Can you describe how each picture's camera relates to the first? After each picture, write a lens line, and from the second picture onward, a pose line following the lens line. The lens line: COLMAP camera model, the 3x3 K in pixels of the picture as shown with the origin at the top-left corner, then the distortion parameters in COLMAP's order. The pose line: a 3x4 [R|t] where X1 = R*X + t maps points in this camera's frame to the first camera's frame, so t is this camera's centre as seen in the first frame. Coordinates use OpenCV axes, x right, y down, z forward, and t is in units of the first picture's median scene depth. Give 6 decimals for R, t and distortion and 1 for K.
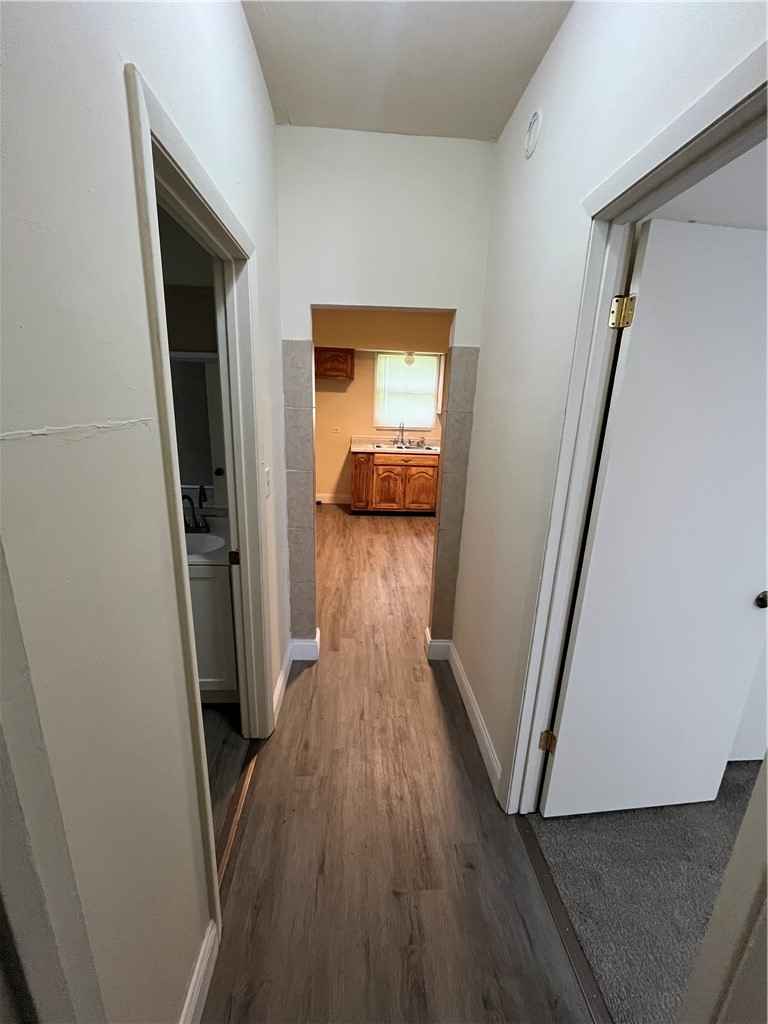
lens RADIAL K [[413.3, 0, 384.0], [0, 413.3, 512.0], [0, 0, 1]] dist [0.001667, 0.000018]
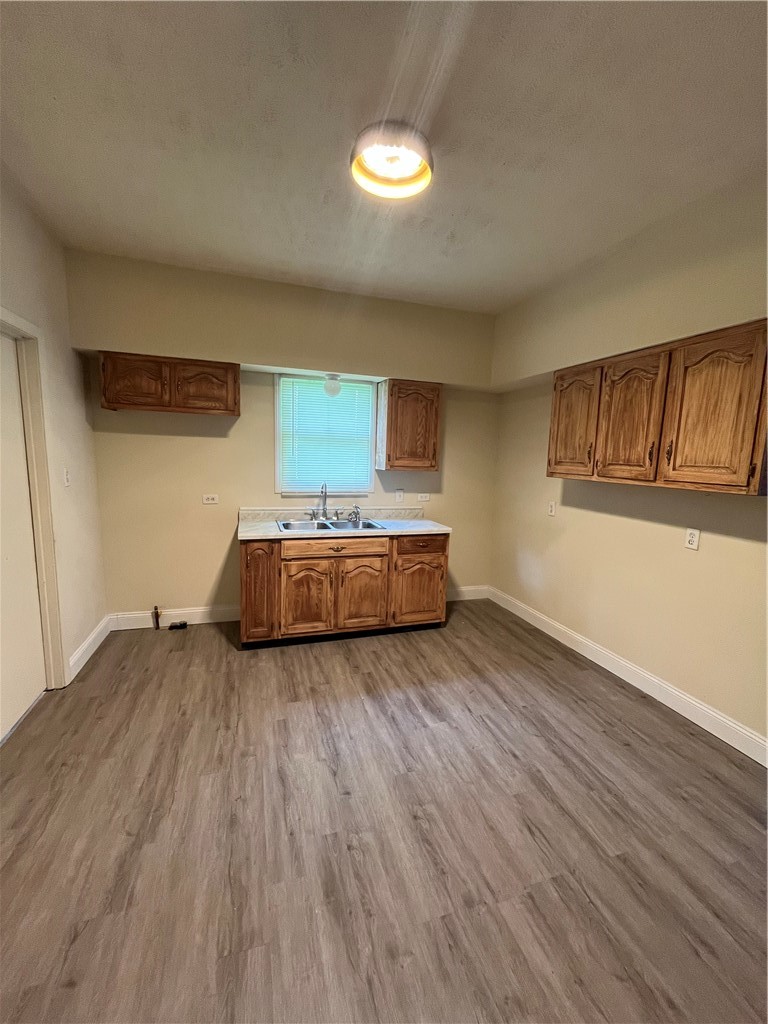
lens RADIAL K [[413.3, 0, 384.0], [0, 413.3, 512.0], [0, 0, 1]] dist [0.001667, 0.000018]
pose [[0.969020, -0.037815, 0.244069, -0.023111], [0.066672, 0.991573, -0.111074, -0.105223], [-0.237812, 0.123906, 0.963376, 0.403195]]
